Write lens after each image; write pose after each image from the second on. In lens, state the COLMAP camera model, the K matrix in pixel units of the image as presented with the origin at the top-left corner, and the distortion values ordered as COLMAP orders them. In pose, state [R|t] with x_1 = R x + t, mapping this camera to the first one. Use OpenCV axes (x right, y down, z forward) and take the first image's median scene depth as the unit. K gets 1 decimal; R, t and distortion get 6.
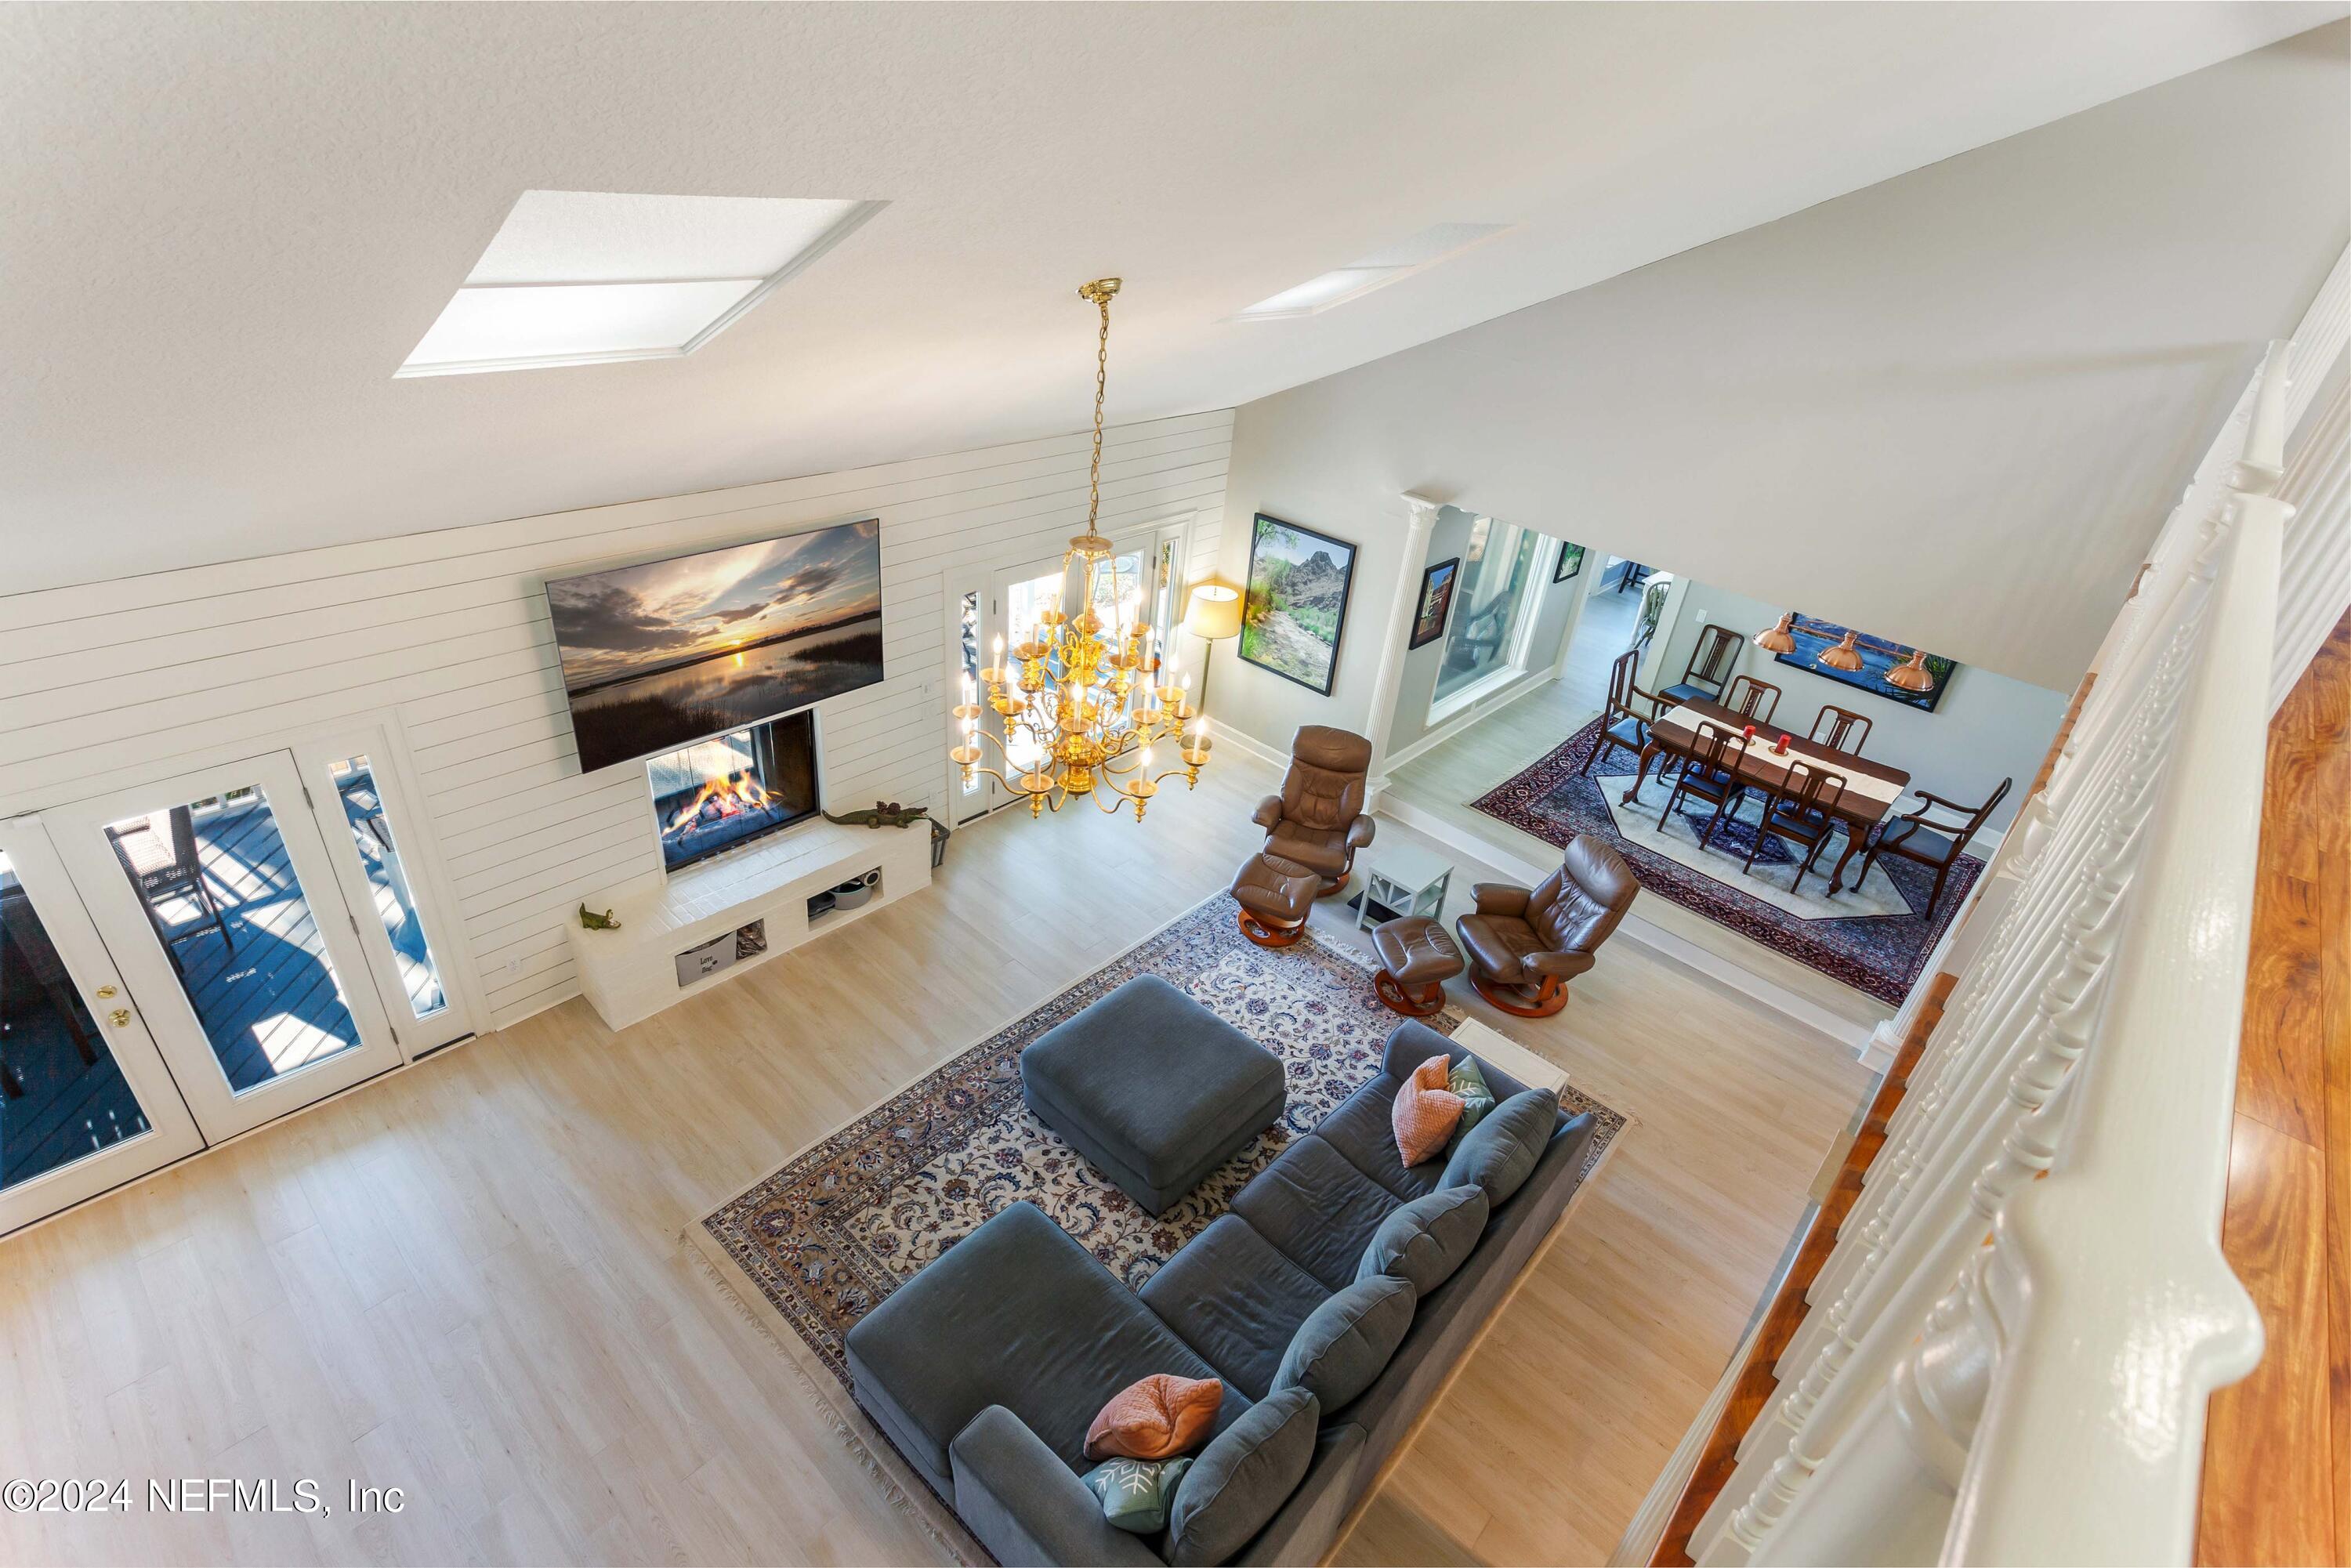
lens RADIAL K [[1131.1, 0, 1175.5], [0, 1131.1, 784.0], [0, 0, 1]] dist [0.001834, 0.000948]
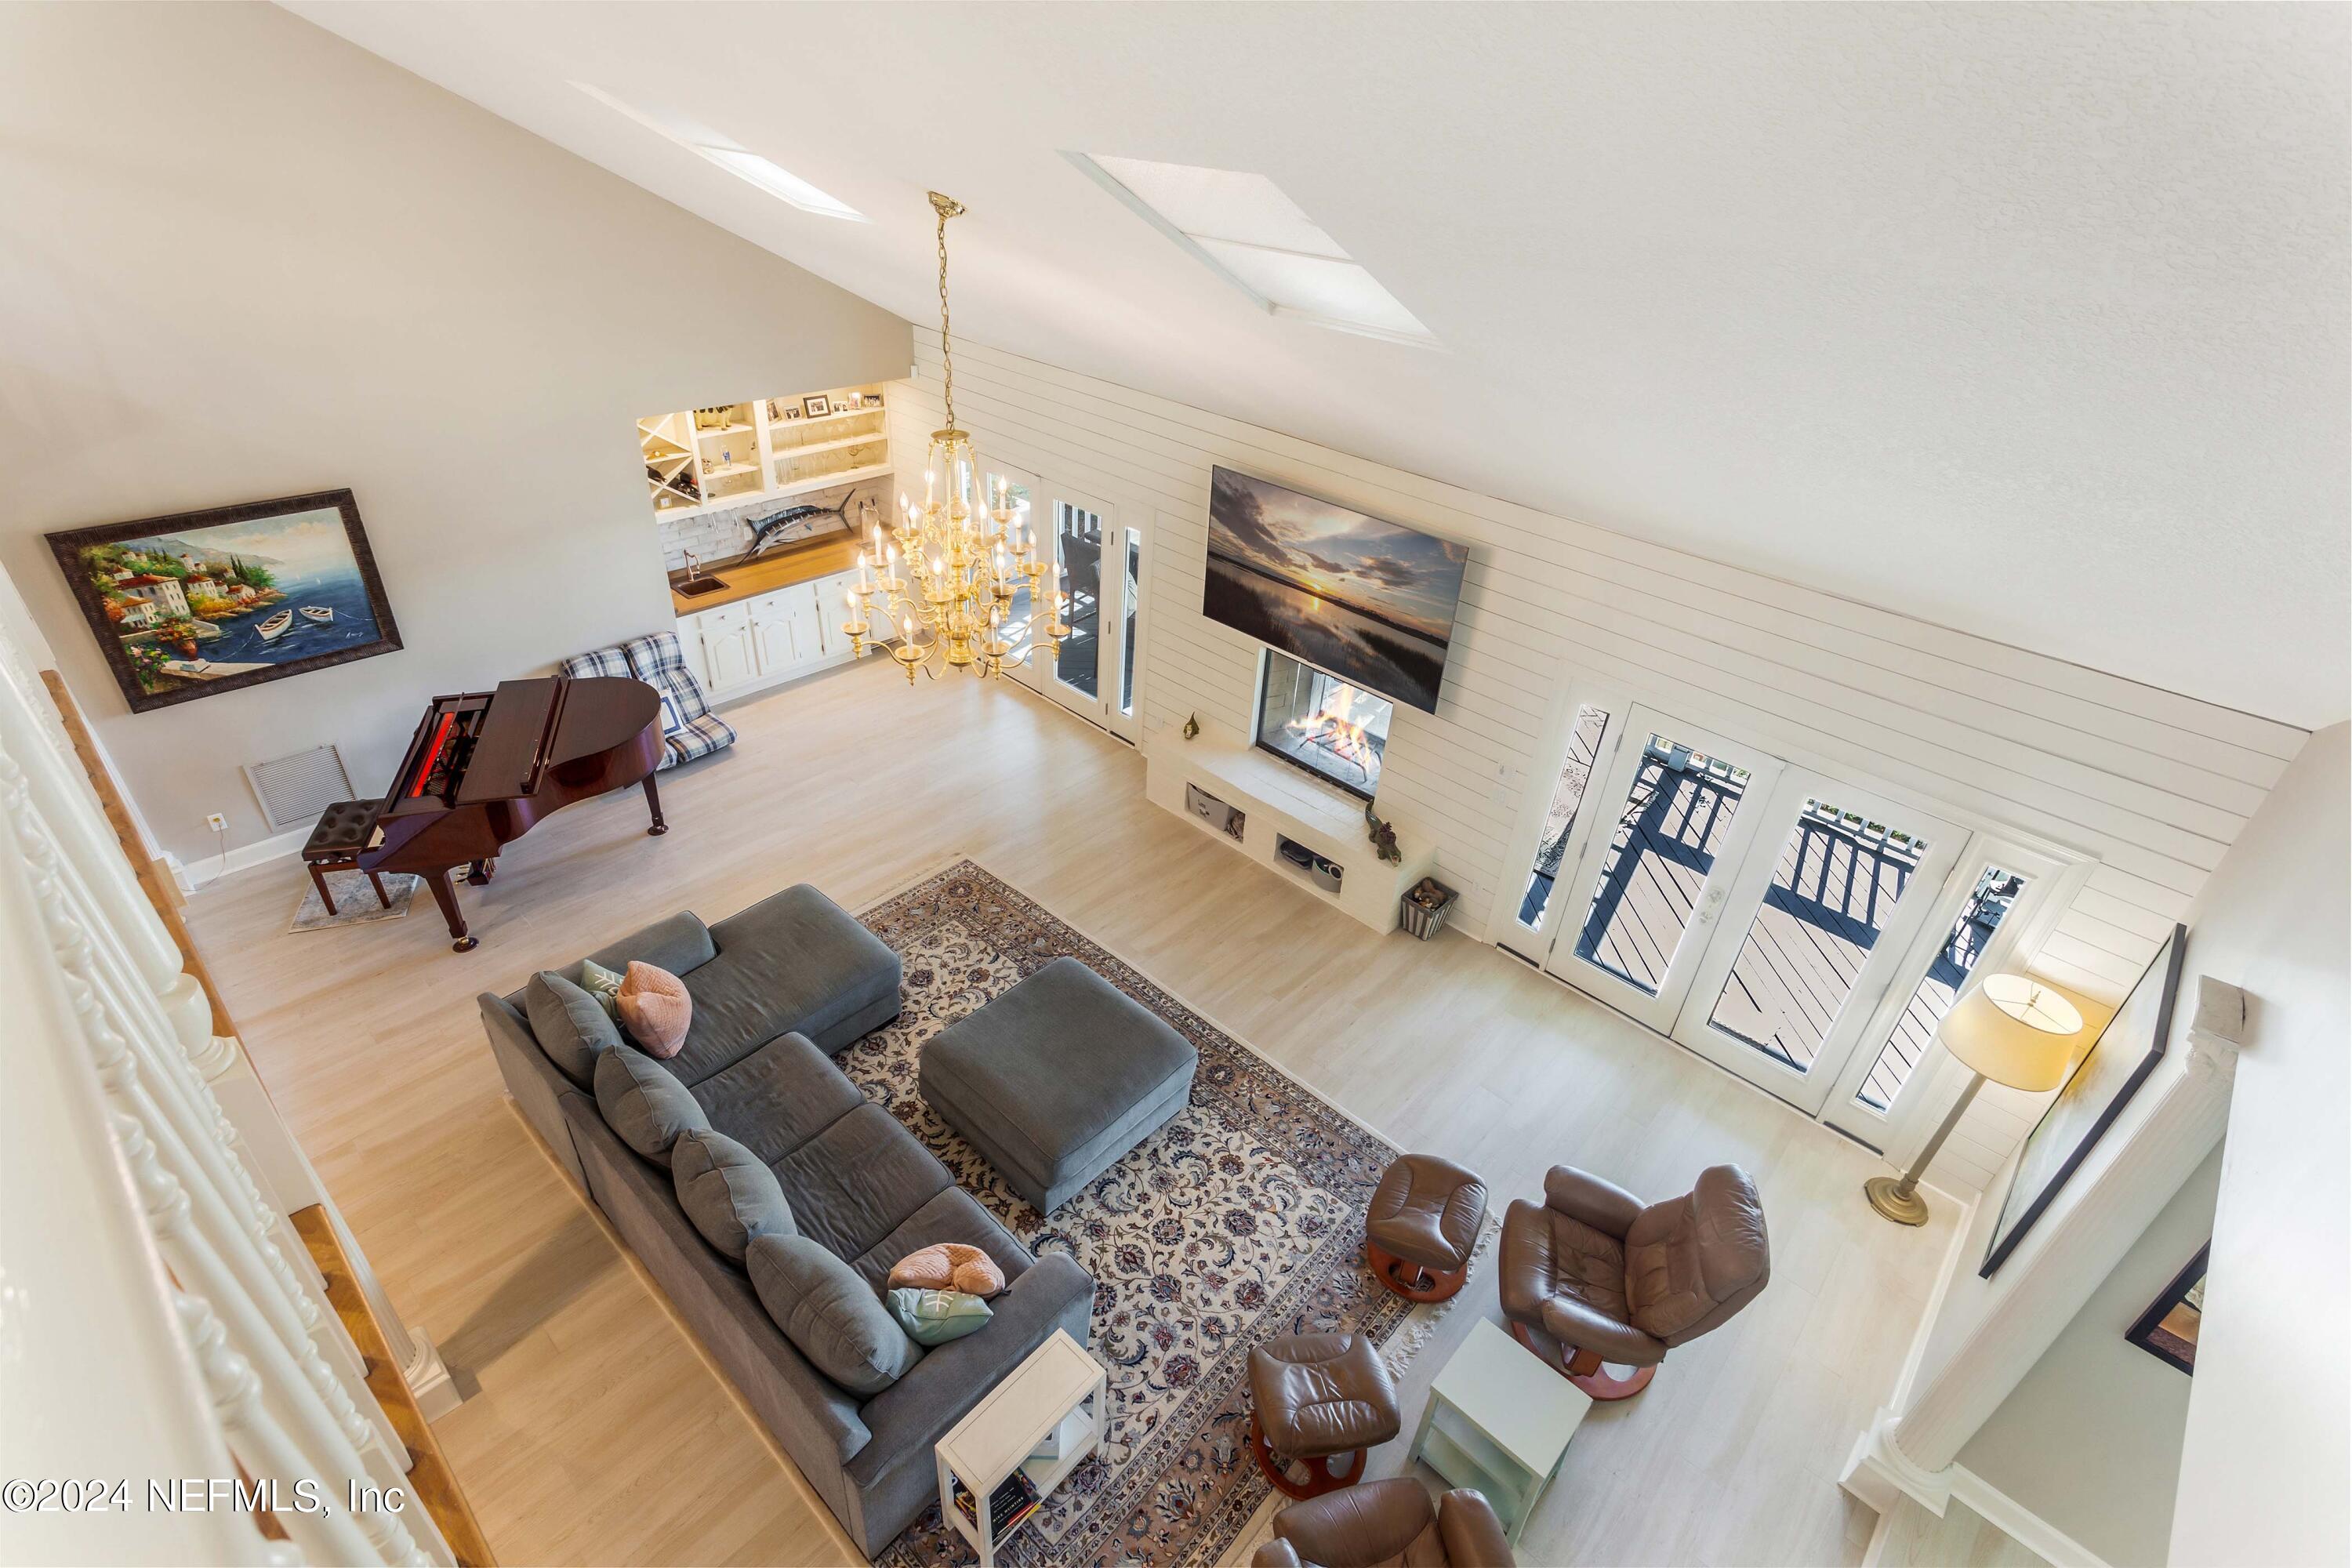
lens RADIAL K [[1118.2, 0, 1165.9], [0, 1118.2, 786.9], [0, 0, 1]] dist [0.002623, -0.000360]
pose [[-0.020626, 0.460200, -0.887576, 0.699540], [-0.553932, 0.733789, 0.393335, -0.335562], [0.832306, 0.499770, 0.239784, 0.708904]]
